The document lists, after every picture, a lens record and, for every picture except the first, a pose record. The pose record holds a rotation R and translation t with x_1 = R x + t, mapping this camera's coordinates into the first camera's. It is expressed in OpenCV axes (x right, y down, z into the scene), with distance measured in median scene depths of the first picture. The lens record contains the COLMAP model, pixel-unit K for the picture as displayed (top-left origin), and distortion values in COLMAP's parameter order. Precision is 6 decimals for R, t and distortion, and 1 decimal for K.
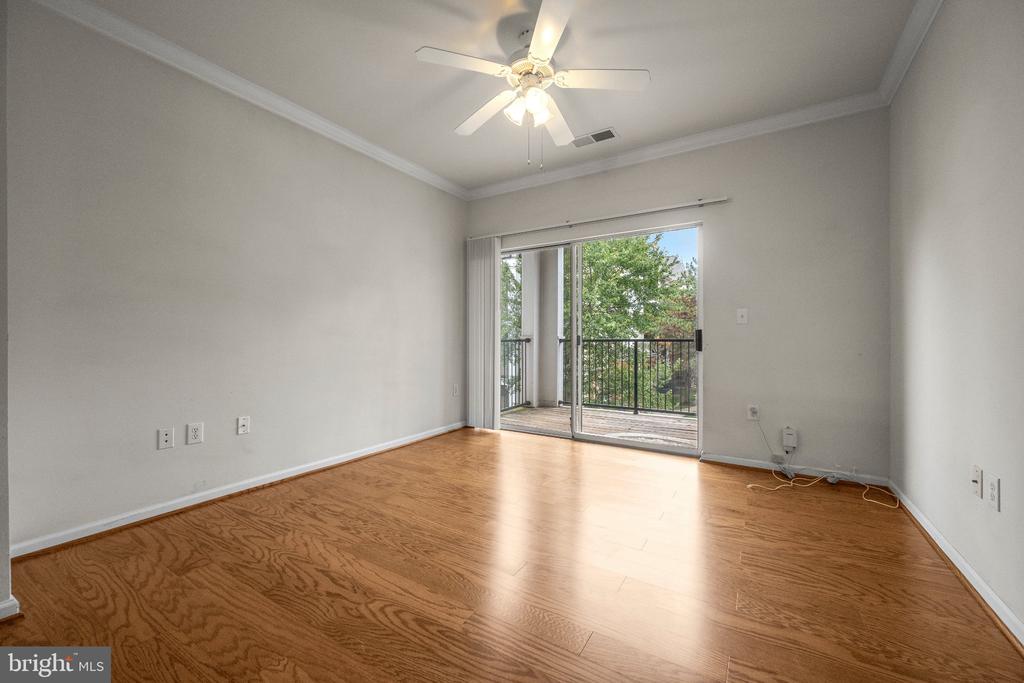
lens RADIAL K [[405.3, 0, 512.8], [0, 405.3, 345.0], [0, 0, 1]] dist [0.002124, -0.001094]
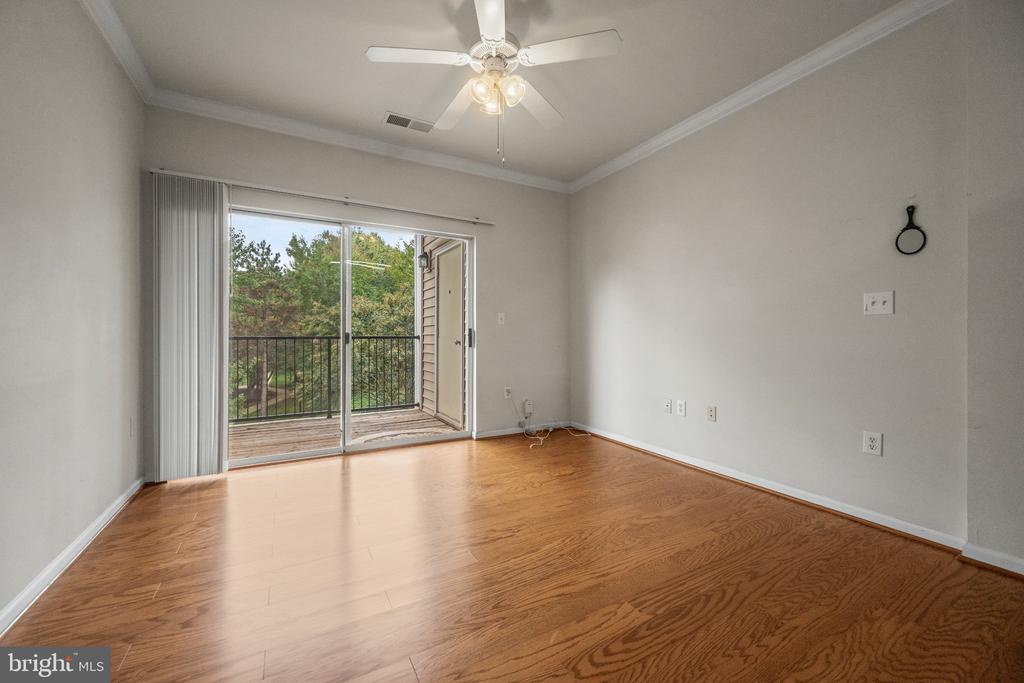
lens RADIAL K [[405.3, 0, 510.2], [0, 405.3, 341.7], [0, 0, 1]] dist [0.002124, -0.001094]
pose [[0.483905, -0.015803, 0.874978, -0.555042], [0.012378, 0.999861, 0.011213, -0.012573], [-0.875033, 0.005404, 0.484033, 0.367014]]
